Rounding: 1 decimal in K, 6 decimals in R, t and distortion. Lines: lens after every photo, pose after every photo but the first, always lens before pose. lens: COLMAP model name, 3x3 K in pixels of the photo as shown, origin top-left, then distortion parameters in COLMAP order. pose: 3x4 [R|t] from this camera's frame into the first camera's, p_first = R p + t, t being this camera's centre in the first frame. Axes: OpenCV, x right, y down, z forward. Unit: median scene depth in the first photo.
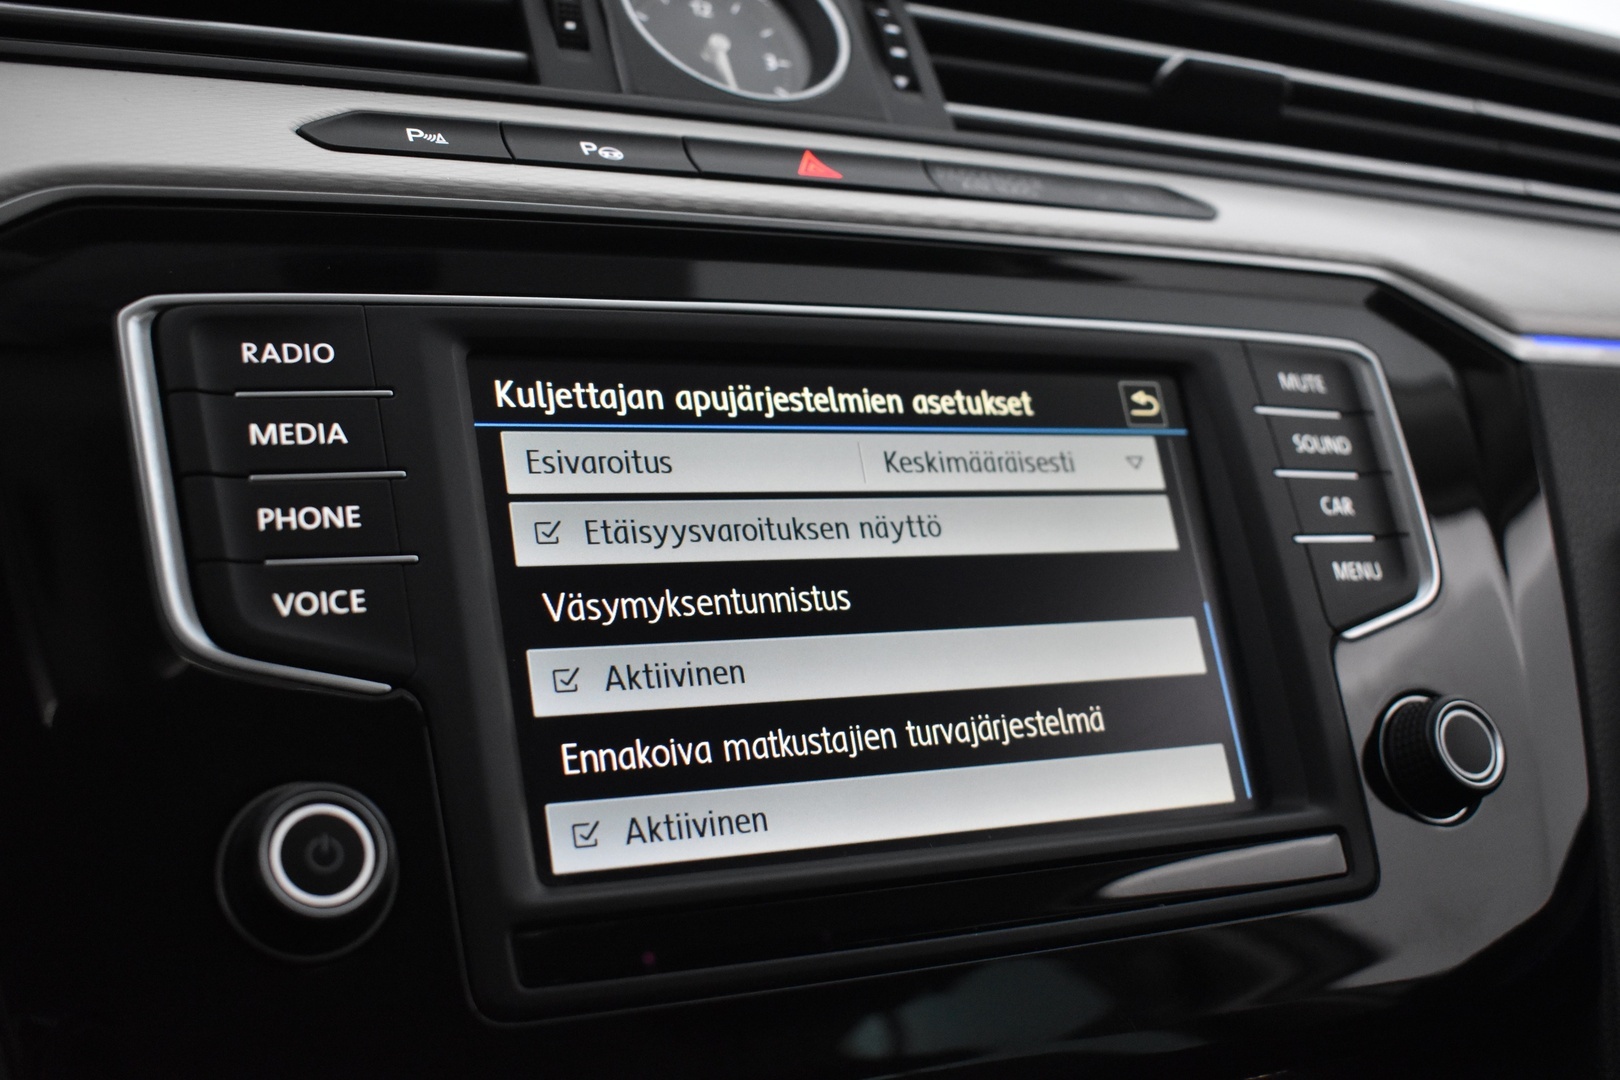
lens RADIAL K [[1845.3, 0, 802.1], [0, 1845.3, 545.1], [0, 0, 1]] dist [-0.022019, -0.016431]
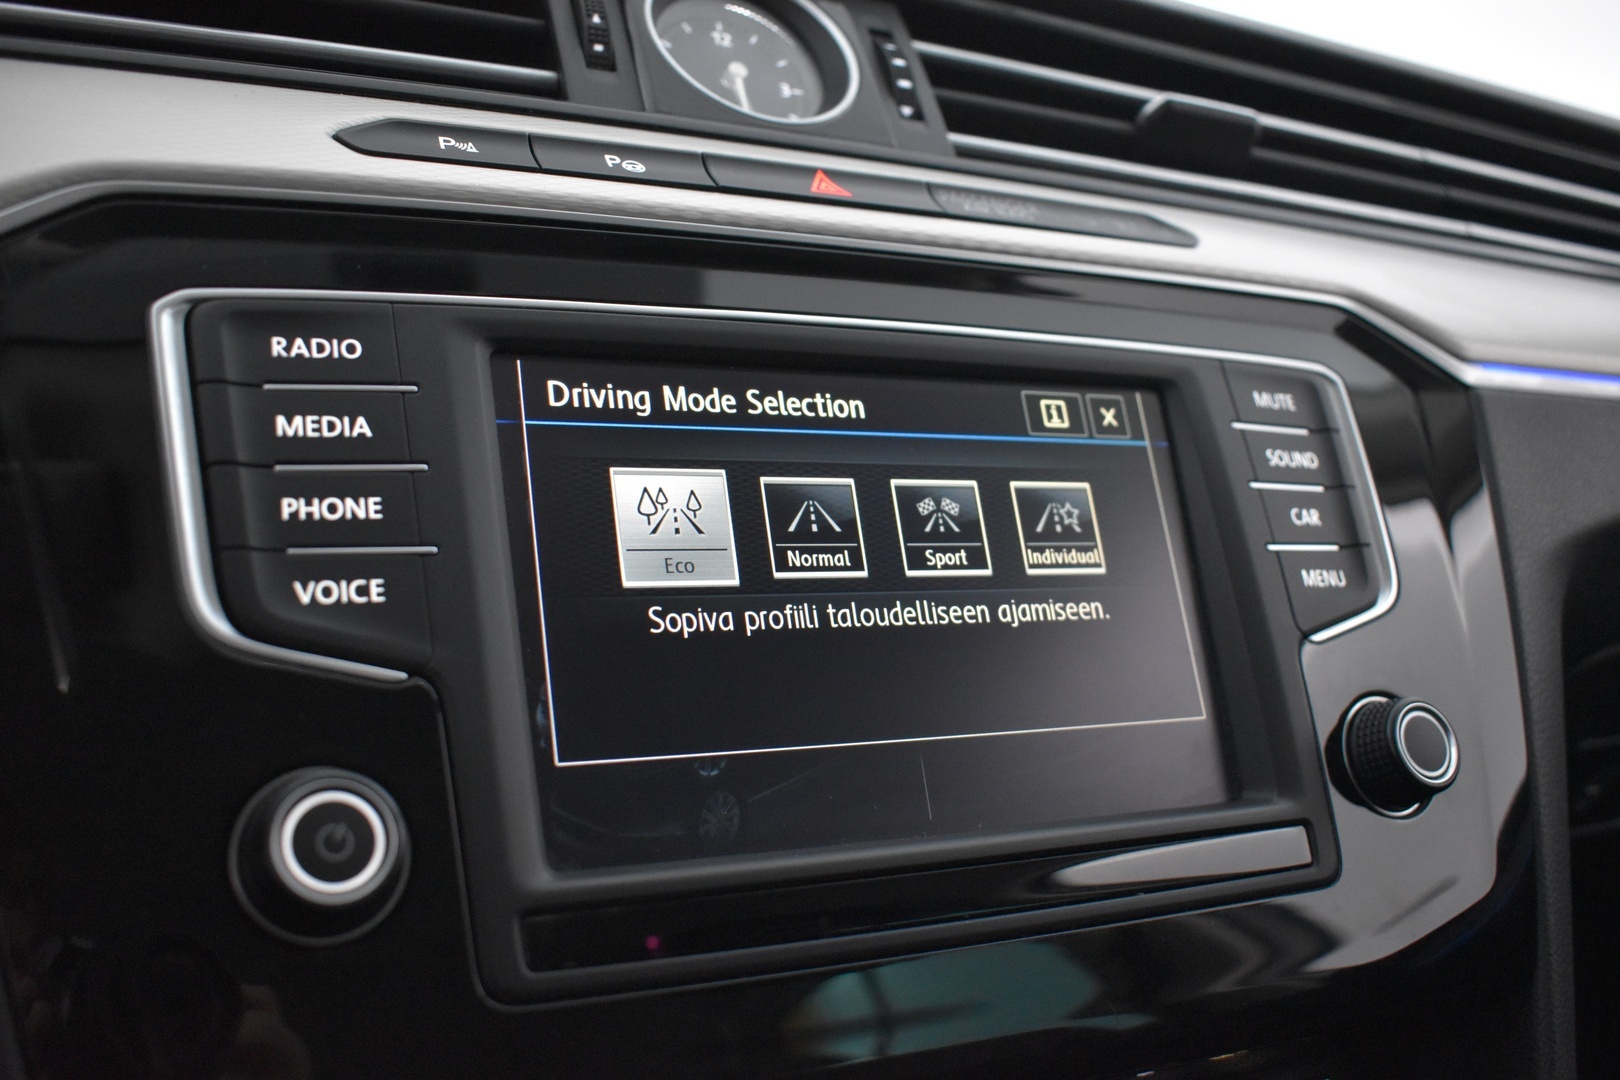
lens RADIAL K [[1579.4, 0, 813.4], [0, 1579.4, 538.9], [0, 0, 1]] dist [-0.052615, -0.001507]
pose [[0.999621, 0.023125, 0.014911, -0.009844], [-0.023199, 0.999719, 0.004775, -0.006908], [-0.014796, -0.005119, 0.999877, 0.100248]]
